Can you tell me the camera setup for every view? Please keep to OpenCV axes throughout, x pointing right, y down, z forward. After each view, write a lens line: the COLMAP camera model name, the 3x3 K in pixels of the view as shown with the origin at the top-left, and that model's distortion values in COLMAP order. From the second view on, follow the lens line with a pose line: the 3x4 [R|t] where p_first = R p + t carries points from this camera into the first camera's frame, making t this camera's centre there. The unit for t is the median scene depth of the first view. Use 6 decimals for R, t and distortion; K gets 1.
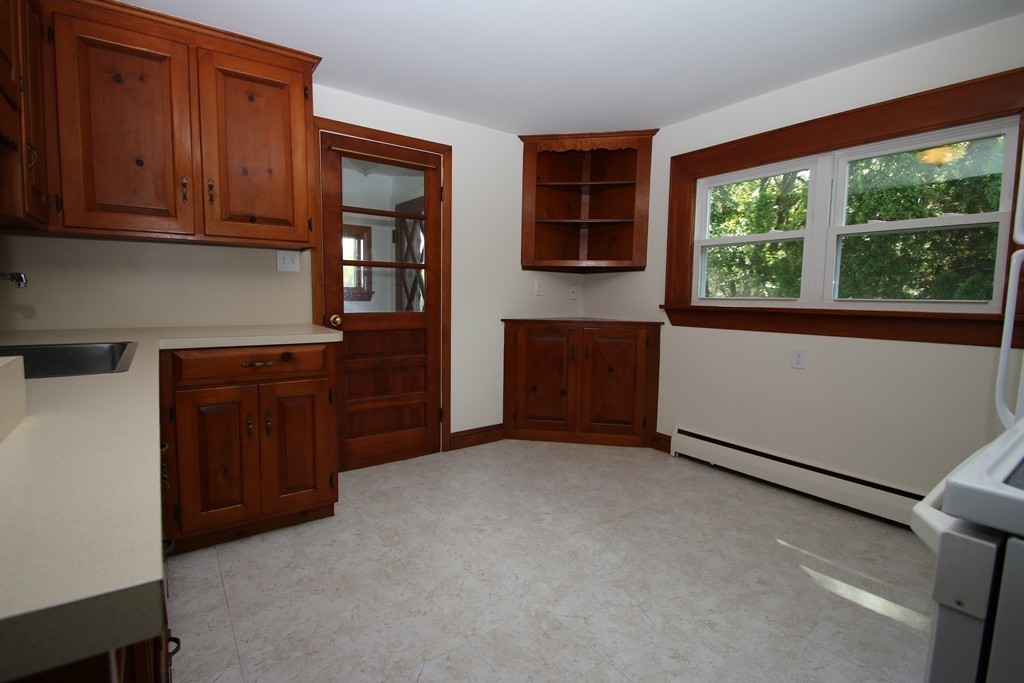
lens RADIAL K [[475.8, 0, 506.6], [0, 475.8, 339.0], [0, 0, 1]] dist [-0.011960, -0.004603]
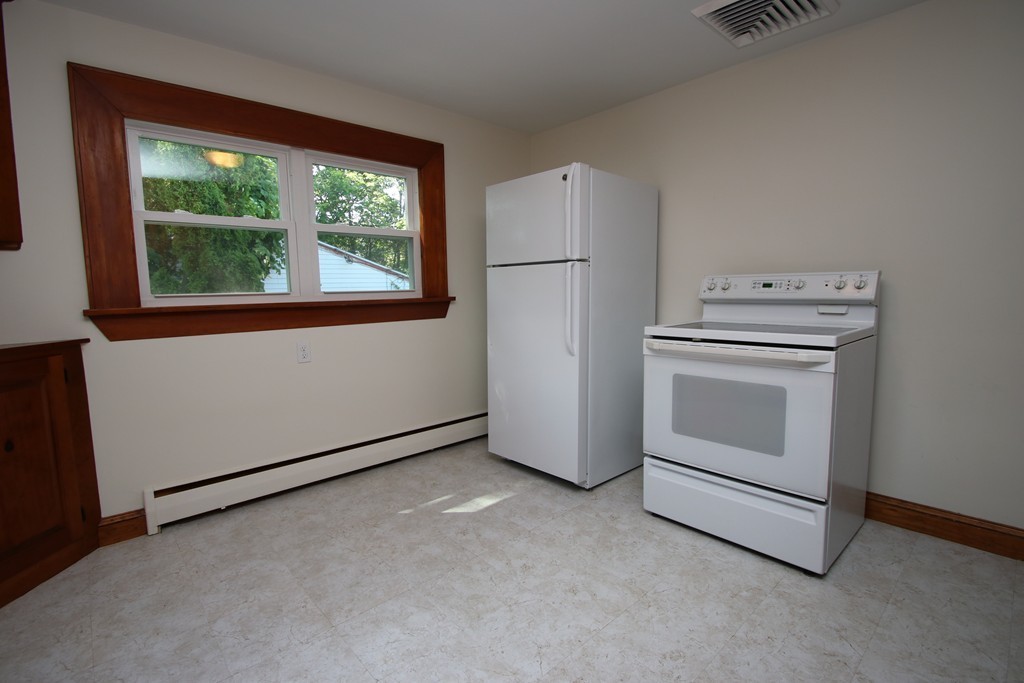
lens RADIAL K [[475.8, 0, 506.8], [0, 475.8, 339.5], [0, 0, 1]] dist [-0.011960, -0.004603]
pose [[-0.111315, -0.123658, 0.986062, -0.403920], [0.111708, 0.984383, 0.136058, -0.071120], [-0.987487, 0.125297, -0.095763, 0.680240]]
